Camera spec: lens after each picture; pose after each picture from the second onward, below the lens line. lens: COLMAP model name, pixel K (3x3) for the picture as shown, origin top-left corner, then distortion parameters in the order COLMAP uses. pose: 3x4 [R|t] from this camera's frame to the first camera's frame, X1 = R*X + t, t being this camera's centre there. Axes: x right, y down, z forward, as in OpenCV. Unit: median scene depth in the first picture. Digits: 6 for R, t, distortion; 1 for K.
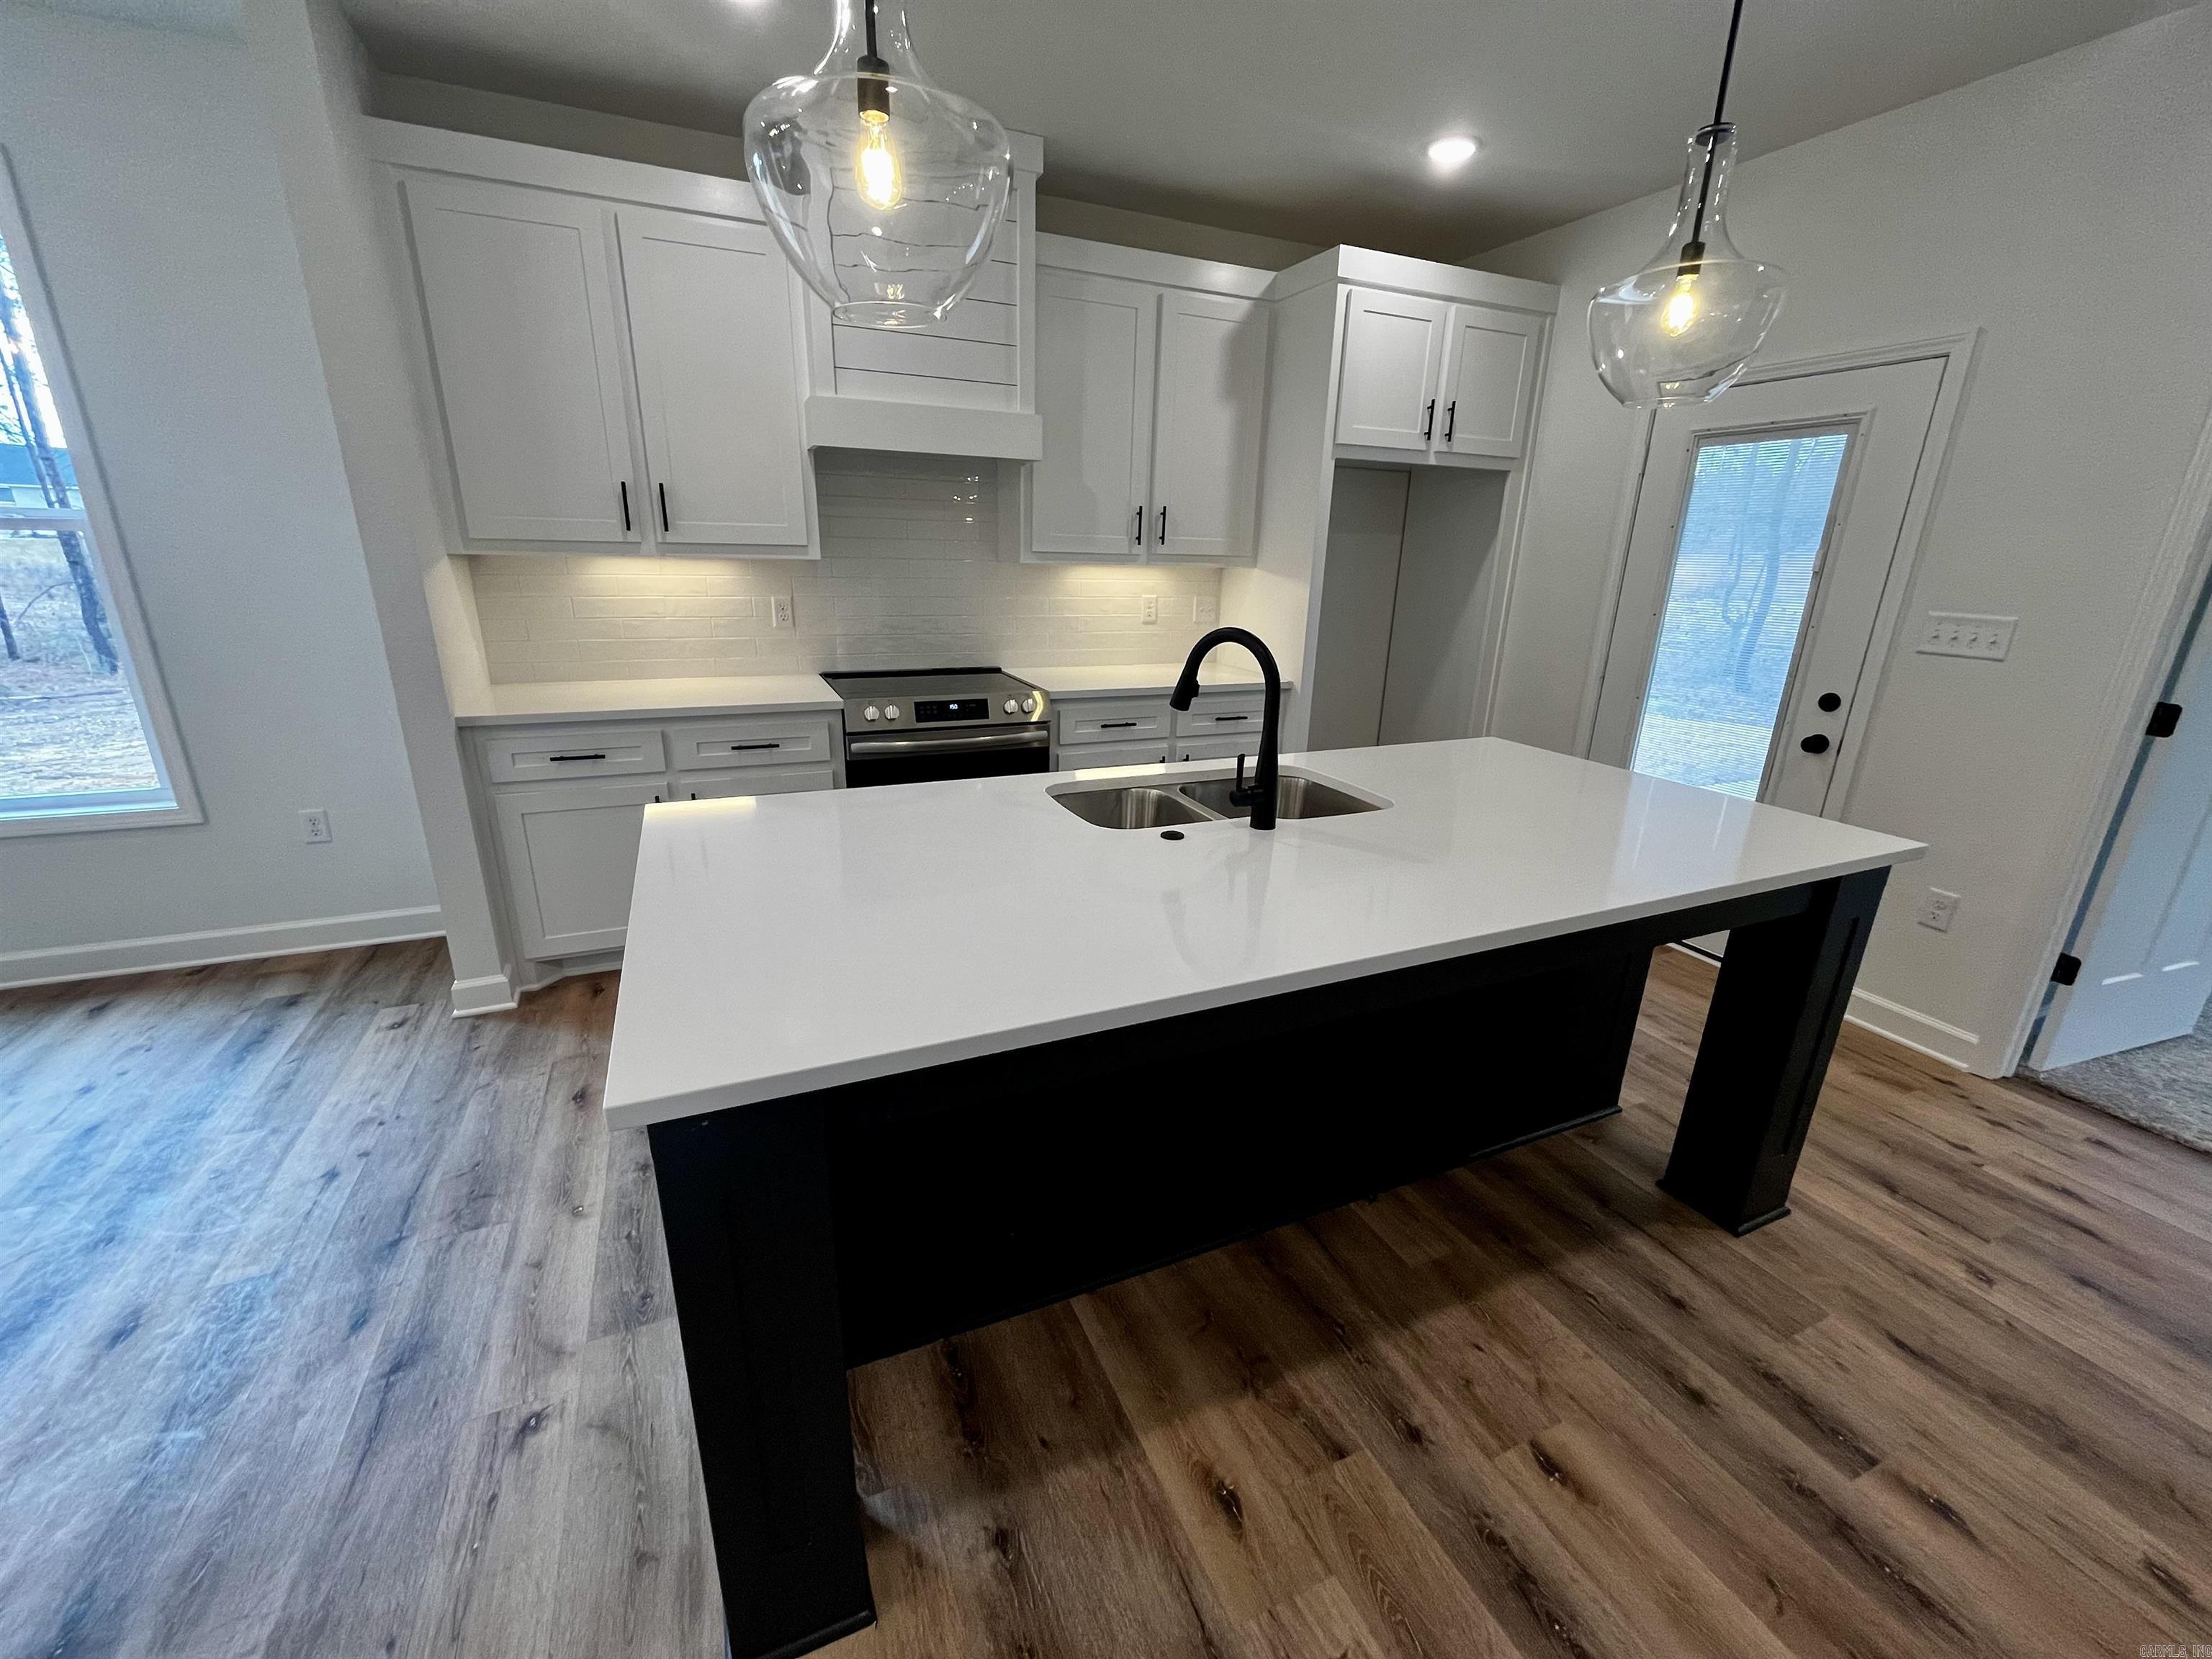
lens RADIAL K [[893.2, 0, 1105.9], [0, 893.2, 835.5], [0, 0, 1]] dist [-0.004651, 0.000574]
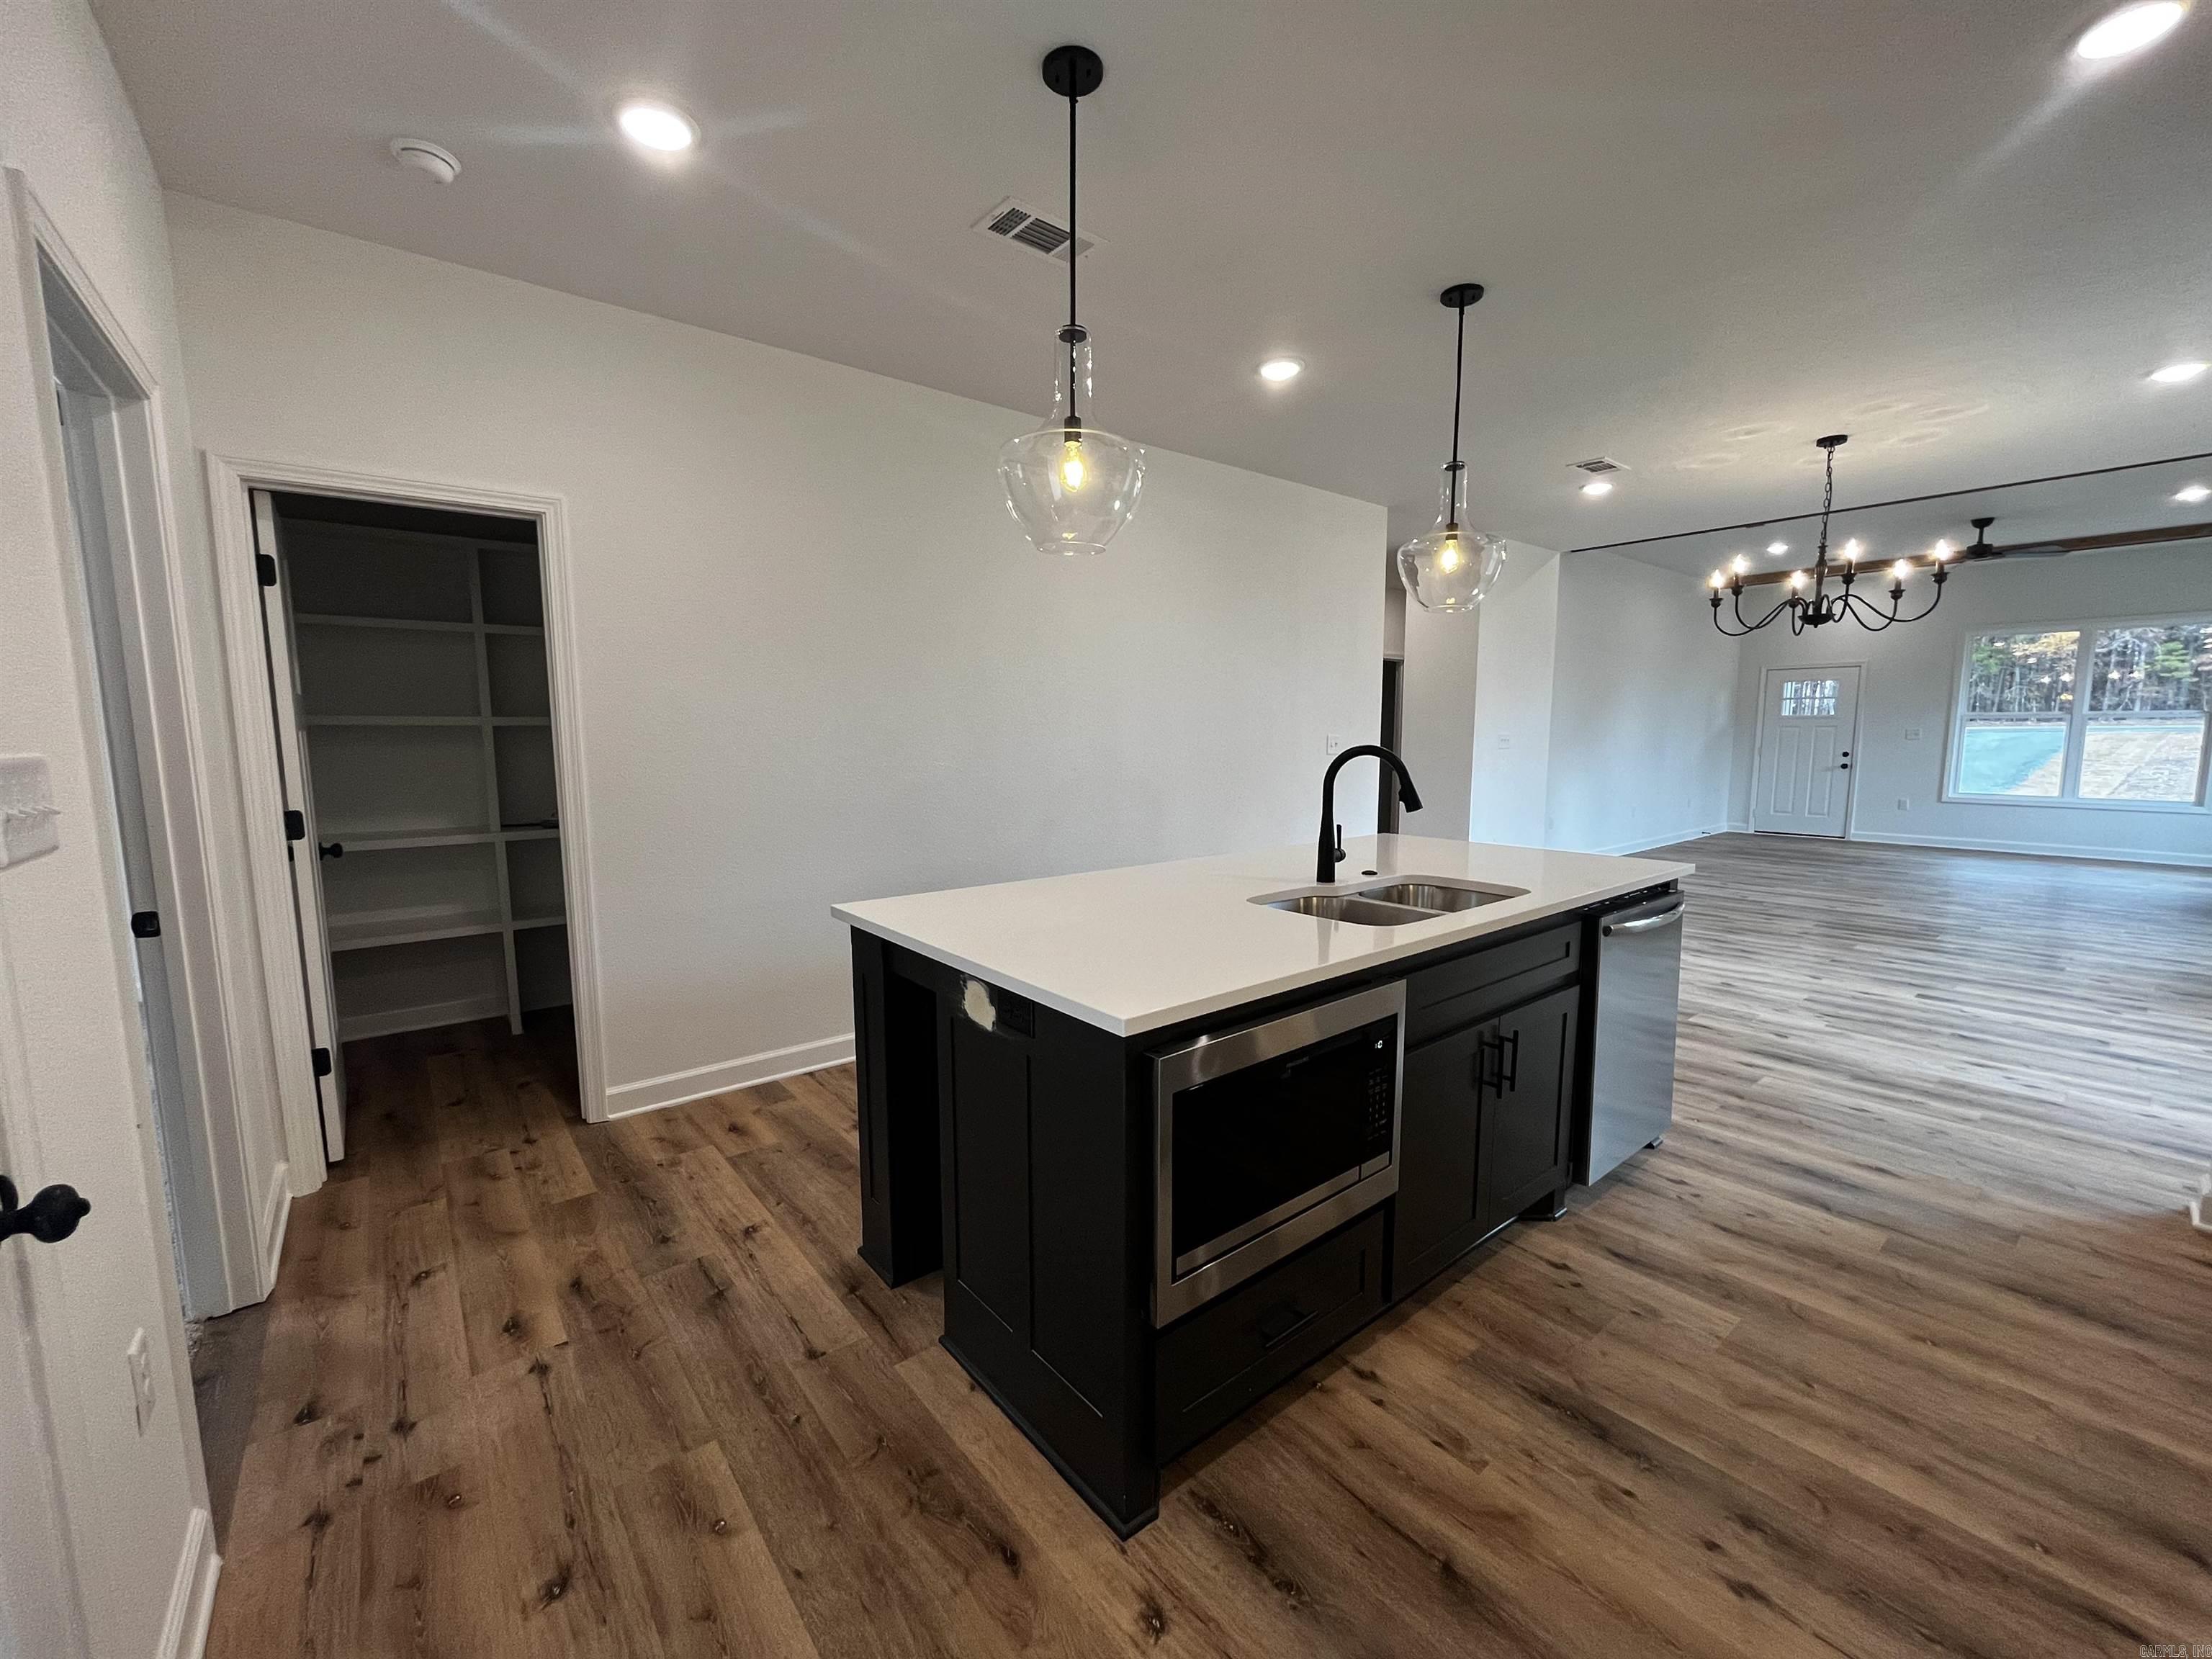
lens RADIAL K [[893.2, 0, 1105.5], [0, 893.2, 834.4], [0, 0, 1]] dist [-0.004651, 0.000574]
pose [[-0.966591, 0.009324, -0.256154, 0.669883], [-0.097555, 0.910749, 0.401272, -0.468811], [0.237034, 0.412855, -0.879412, 1.639350]]
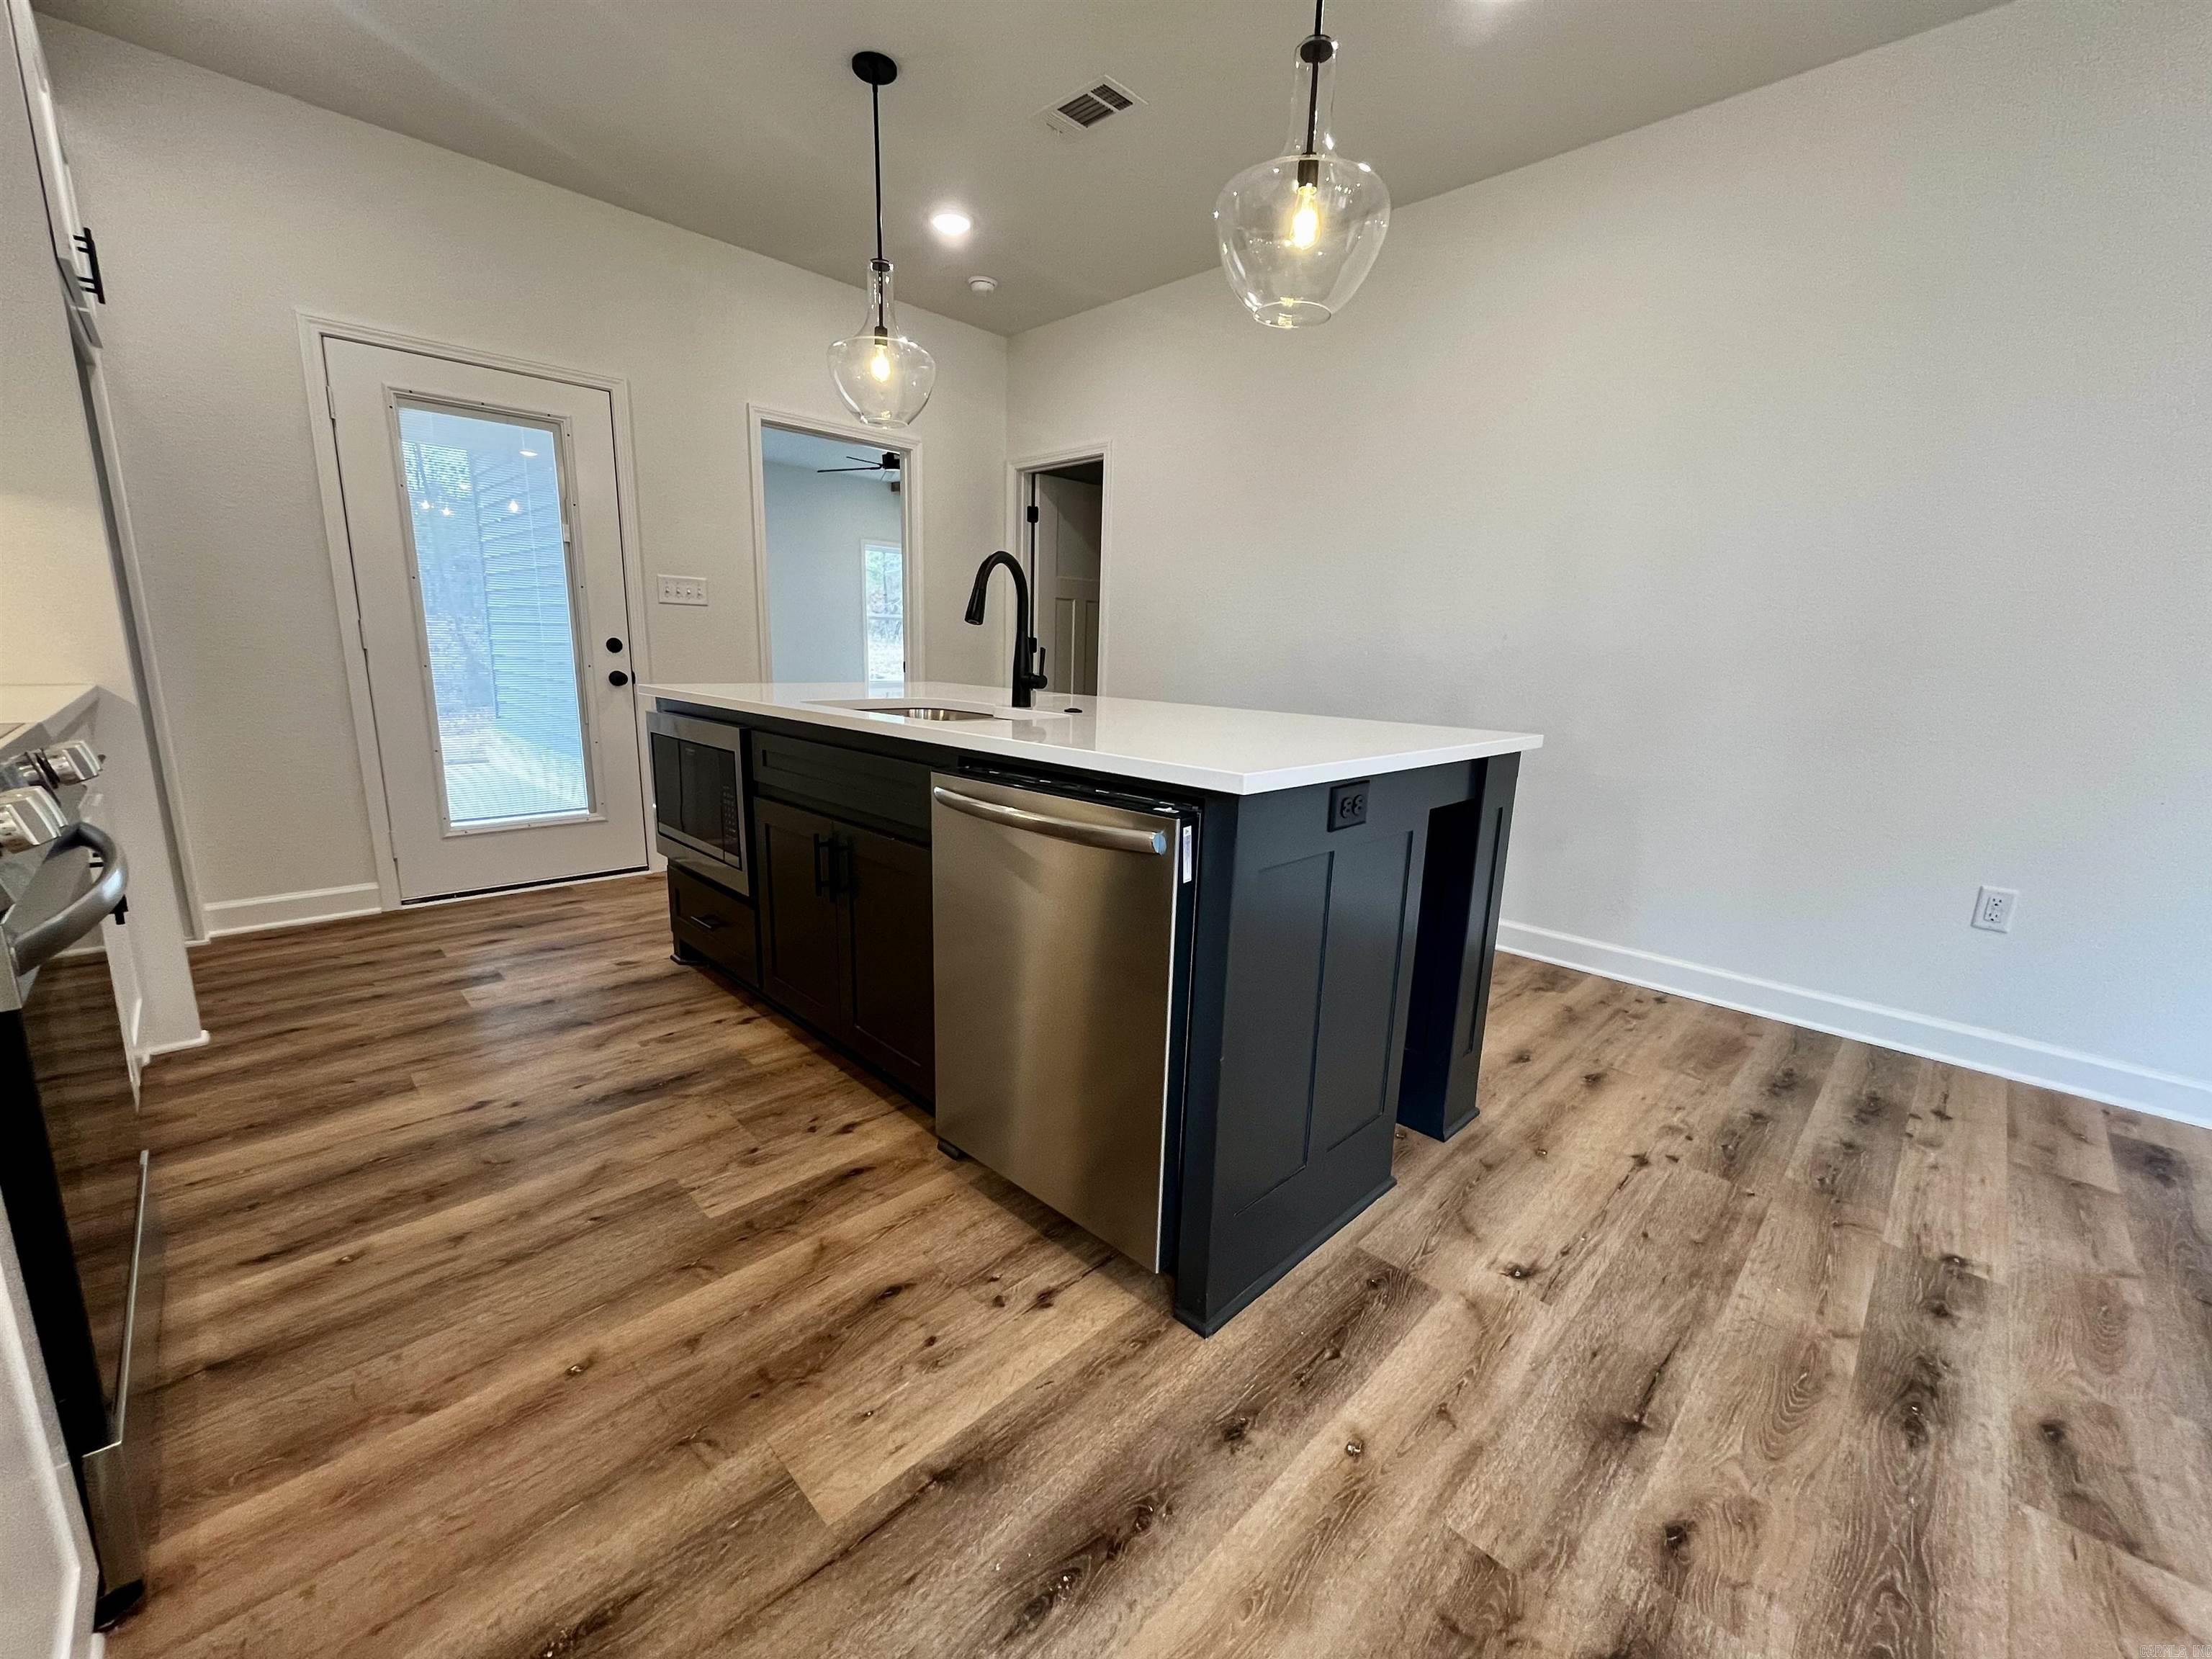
lens RADIAL K [[893.2, 0, 1101.6], [0, 893.2, 834.9], [0, 0, 1]] dist [-0.004651, 0.000574]
pose [[-0.356435, -0.229411, 0.905718, -0.854659], [0.249632, 0.910763, 0.328929, -0.186863], [-0.900354, 0.343338, -0.267360, 1.013080]]
